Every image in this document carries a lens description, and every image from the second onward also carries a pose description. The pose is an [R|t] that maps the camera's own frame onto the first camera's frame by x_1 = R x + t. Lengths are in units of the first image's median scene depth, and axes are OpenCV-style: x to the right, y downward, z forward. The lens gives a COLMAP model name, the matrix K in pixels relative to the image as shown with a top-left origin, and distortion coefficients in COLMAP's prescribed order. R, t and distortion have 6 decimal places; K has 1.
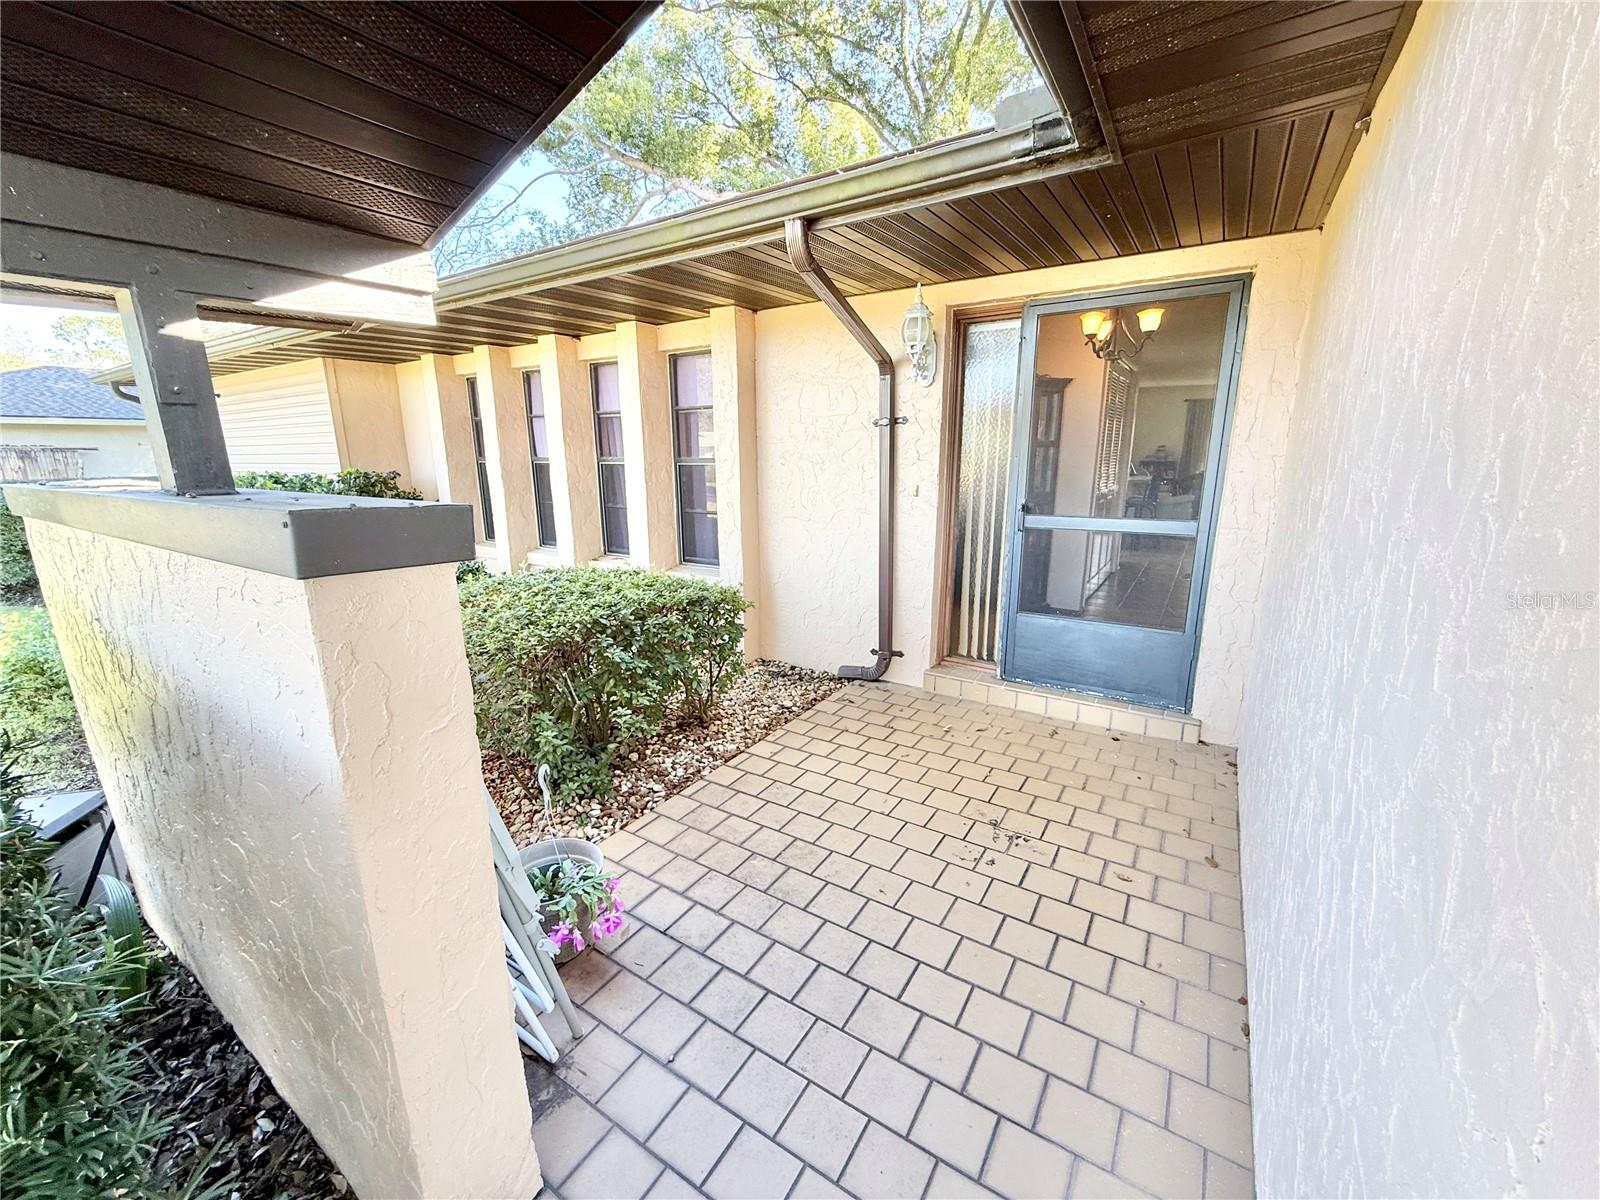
lens RADIAL K [[639.1, 0, 792.9], [0, 639.1, 605.1], [0, 0, 1]] dist [-0.011103, 0.001493]
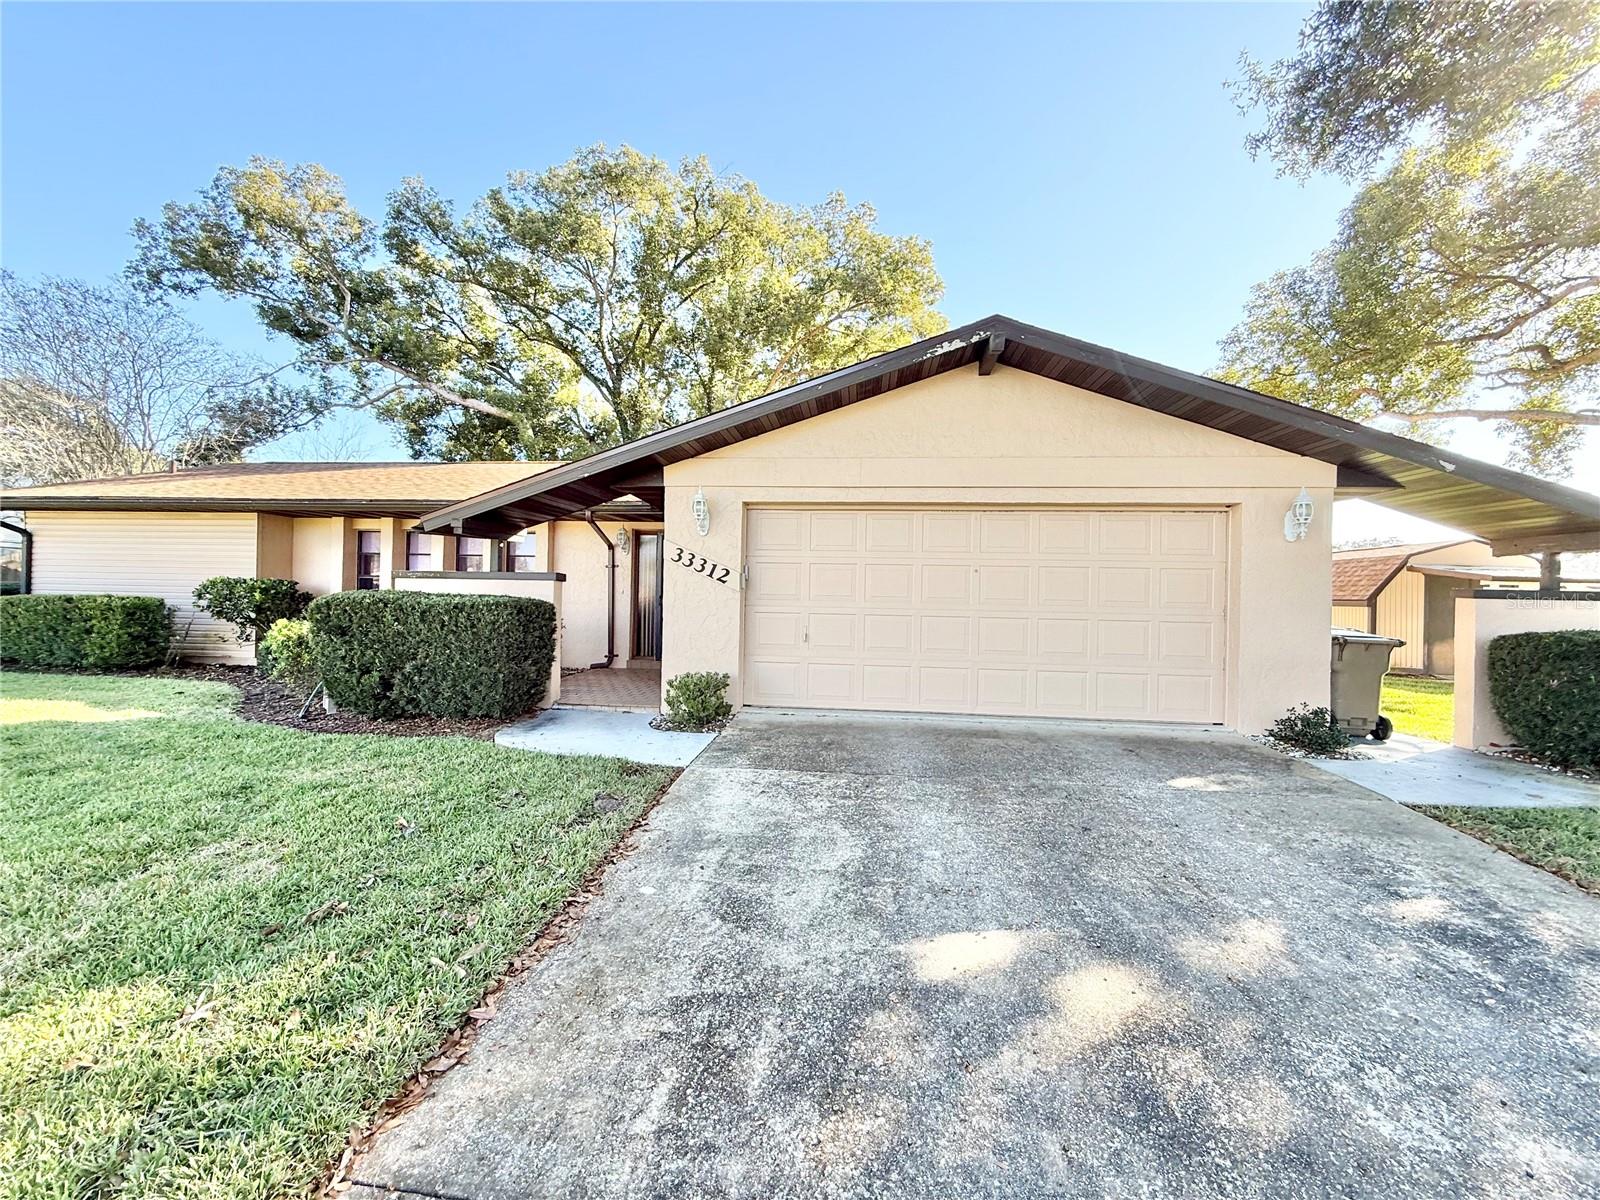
lens RADIAL K [[639.1, 0, 795.2], [0, 639.1, 595.2], [0, 0, 1]] dist [-0.011103, 0.001493]
pose [[0.889632, 0.030083, 0.455686, -0.360834], [0.080054, 0.972104, -0.220464, 0.454100], [-0.449607, 0.232612, 0.862407, -1.536572]]
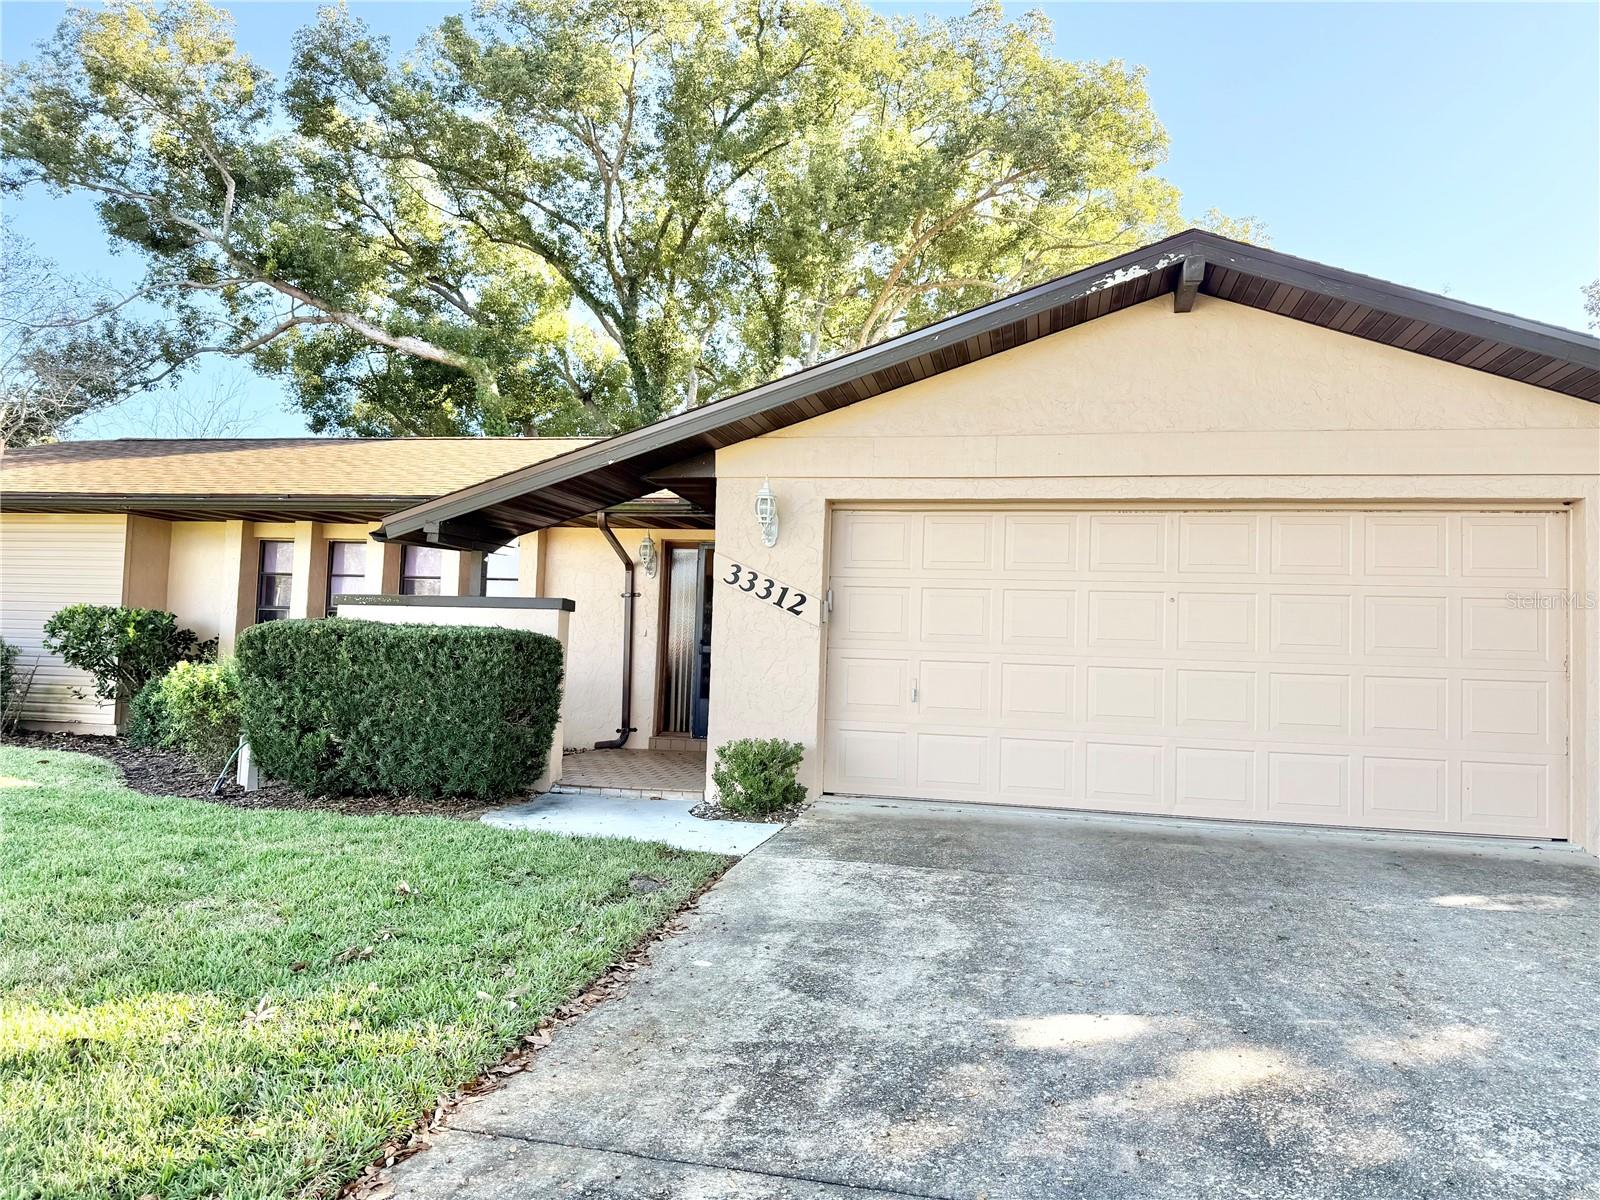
lens RADIAL K [[1141.7, 0, 791.6], [0, 1141.7, 597.7], [0, 0, 1]] dist [0.012981, -0.022376]
pose [[0.935078, 0.063680, 0.348675, -0.508440], [0.040276, 0.958266, -0.283026, 0.604465], [-0.352146, 0.278695, 0.893489, -1.893364]]
